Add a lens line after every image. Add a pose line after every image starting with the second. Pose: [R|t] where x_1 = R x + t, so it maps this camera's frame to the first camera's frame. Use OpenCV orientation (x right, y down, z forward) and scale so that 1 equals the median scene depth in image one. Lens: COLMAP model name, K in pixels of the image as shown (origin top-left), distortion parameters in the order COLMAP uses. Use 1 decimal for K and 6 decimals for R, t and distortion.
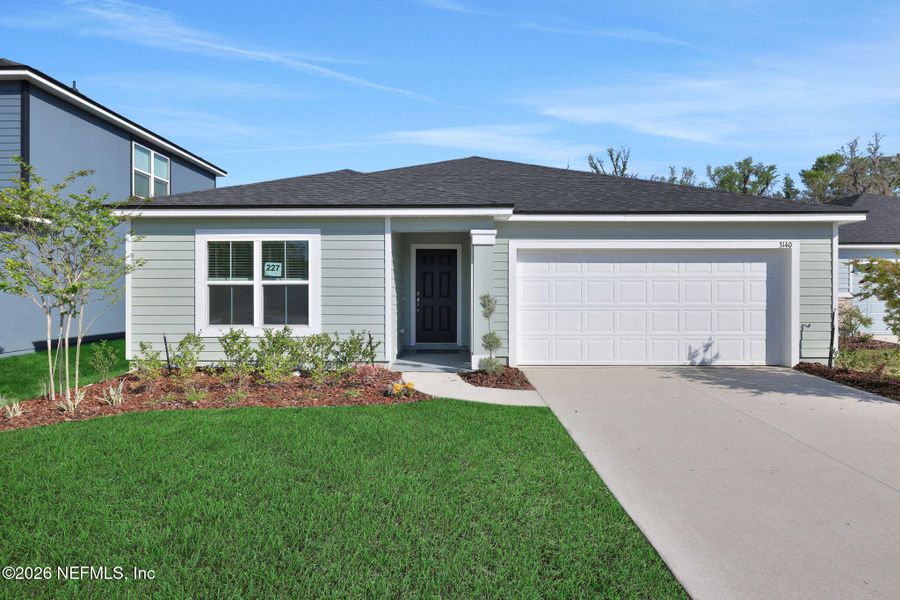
lens RADIAL K [[531.8, 0, 448.7], [0, 531.8, 298.7], [0, 0, 1]] dist [0.004361, -0.001364]
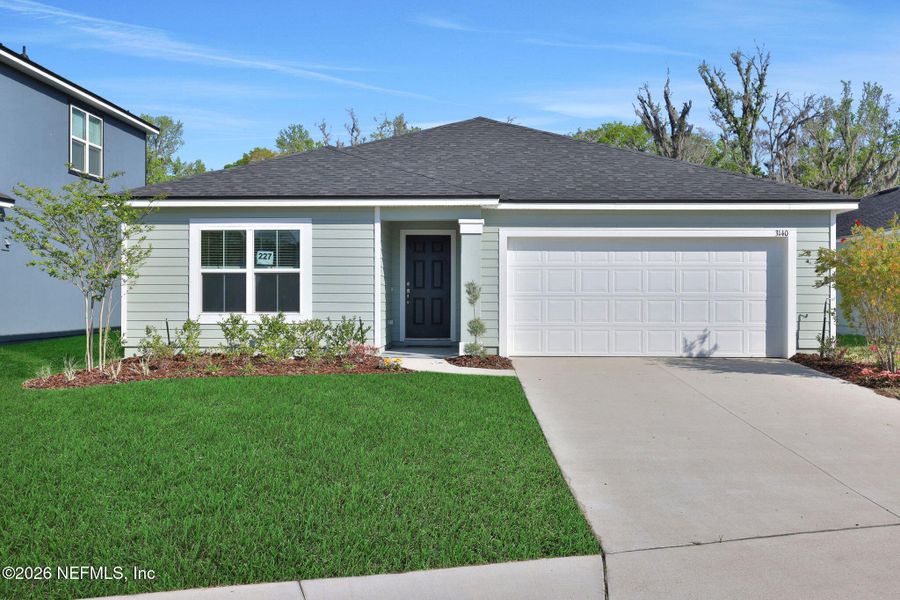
lens RADIAL K [[985.4, 0, 450.1], [0, 985.4, 302.8], [0, 0, 1]] dist [0.001624, 0.000000]
pose [[0.999751, 0.001898, -0.022218, 0.066586], [-0.002029, 0.999981, -0.005883, 0.041065], [0.022207, 0.005926, 0.999736, -0.877175]]
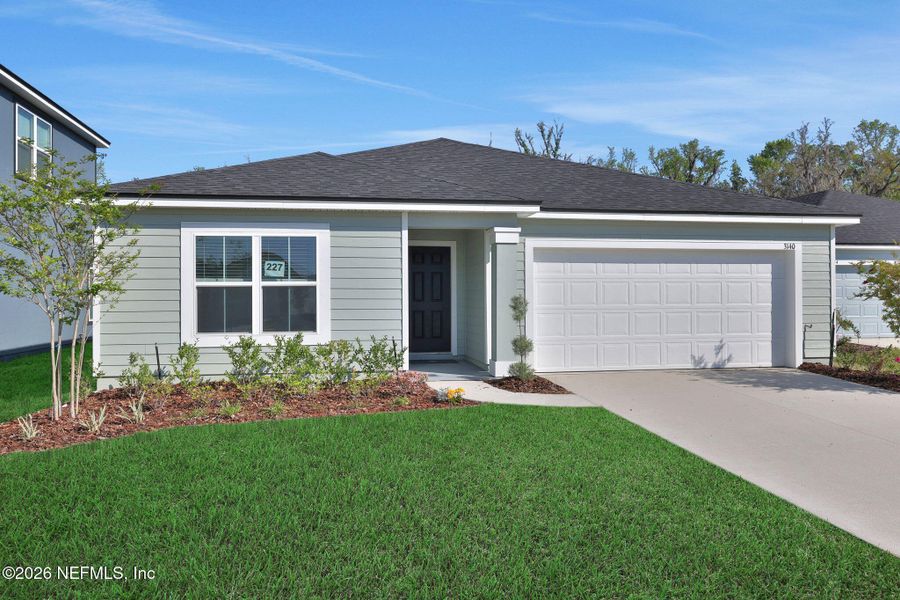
lens RADIAL K [[689.0, 0, 453.1], [0, 689.0, 299.0], [0, 0, 1]] dist [-0.001092, 0.009873]
pose [[0.982476, -0.004834, 0.186327, -0.251320], [0.006851, 0.999925, -0.010179, 0.007977], [-0.186264, 0.011277, 0.982435, -0.171602]]
